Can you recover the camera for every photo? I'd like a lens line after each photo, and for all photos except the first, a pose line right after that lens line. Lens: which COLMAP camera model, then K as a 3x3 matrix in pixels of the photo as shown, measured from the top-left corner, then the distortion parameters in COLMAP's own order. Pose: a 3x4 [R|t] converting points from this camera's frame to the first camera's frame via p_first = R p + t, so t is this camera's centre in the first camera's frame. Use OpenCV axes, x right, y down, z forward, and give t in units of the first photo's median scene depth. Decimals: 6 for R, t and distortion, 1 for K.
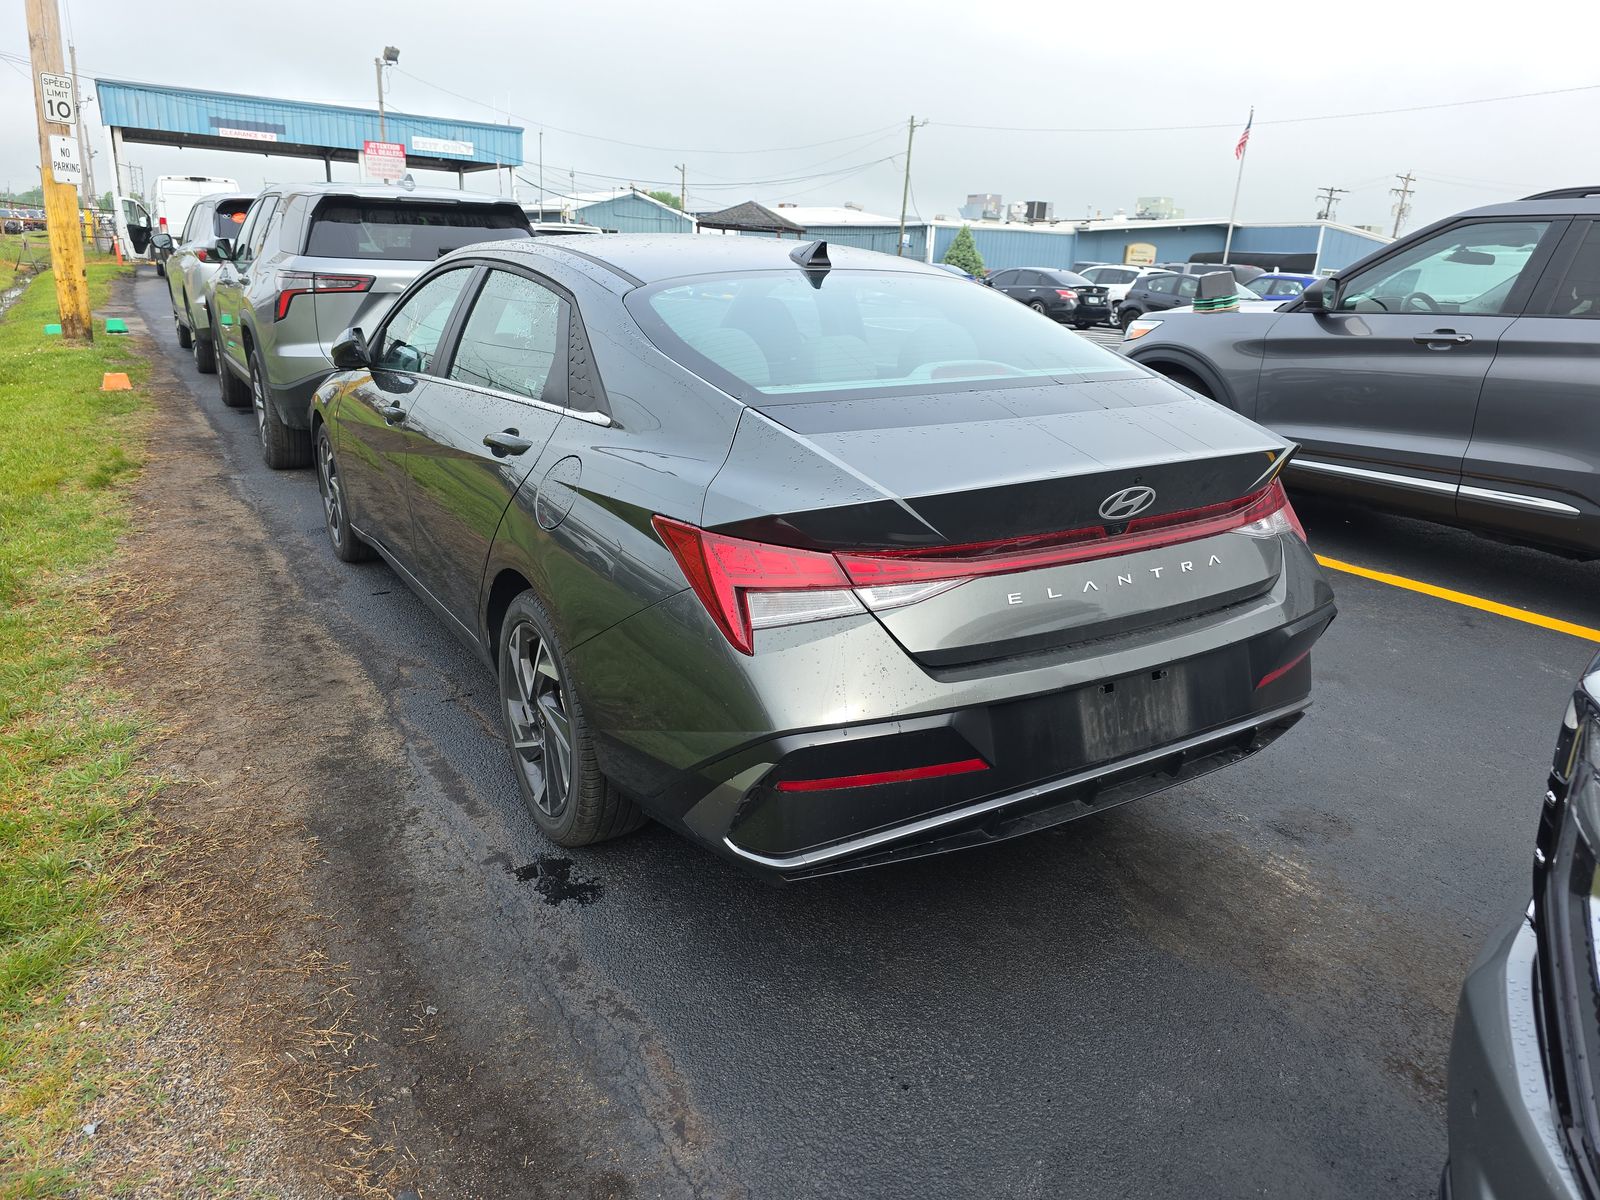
lens RADIAL K [[989.2, 0, 789.9], [0, 989.2, 637.8], [0, 0, 1]] dist [0.037007, -0.032439]
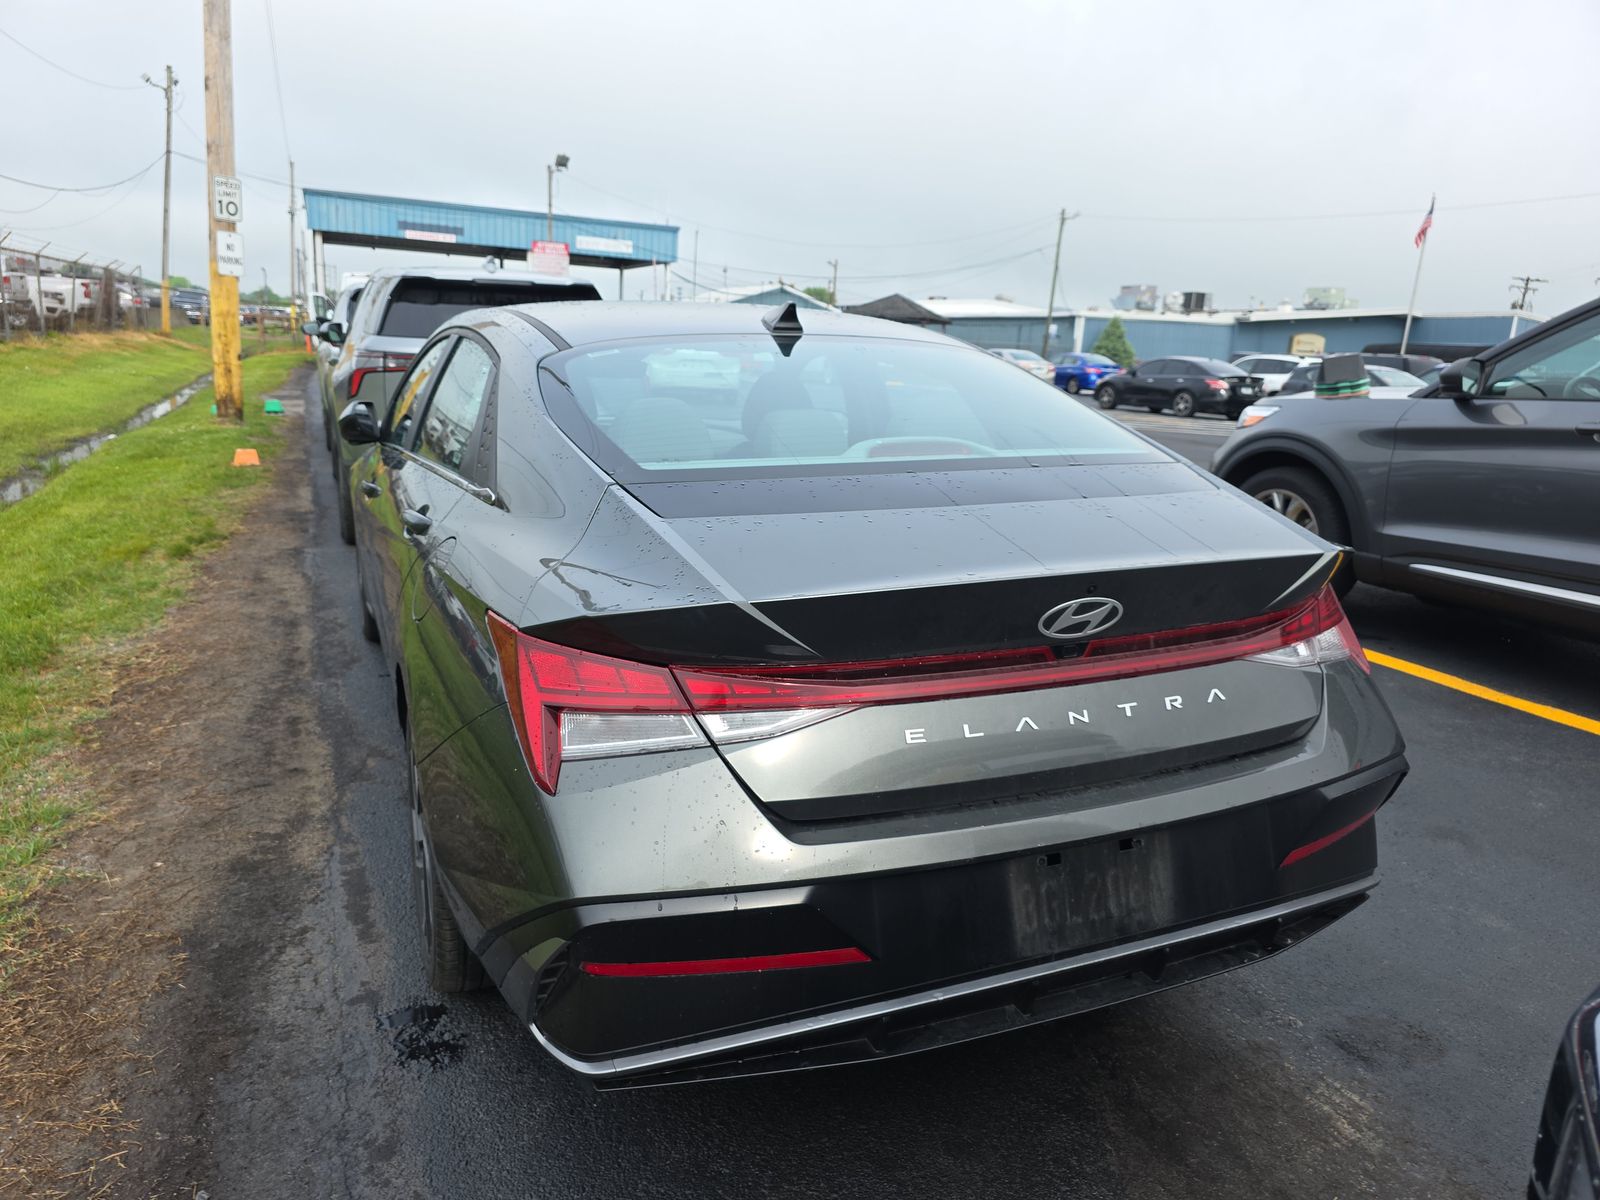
lens RADIAL K [[1003.8, 0, 797.0], [0, 1003.8, 647.8], [0, 0, 1]] dist [0.027266, -0.022449]
pose [[0.990223, 0.041629, -0.133140, 0.156686], [-0.051770, 0.995941, -0.073631, -0.030463], [0.129535, 0.079804, 0.988358, 0.141780]]
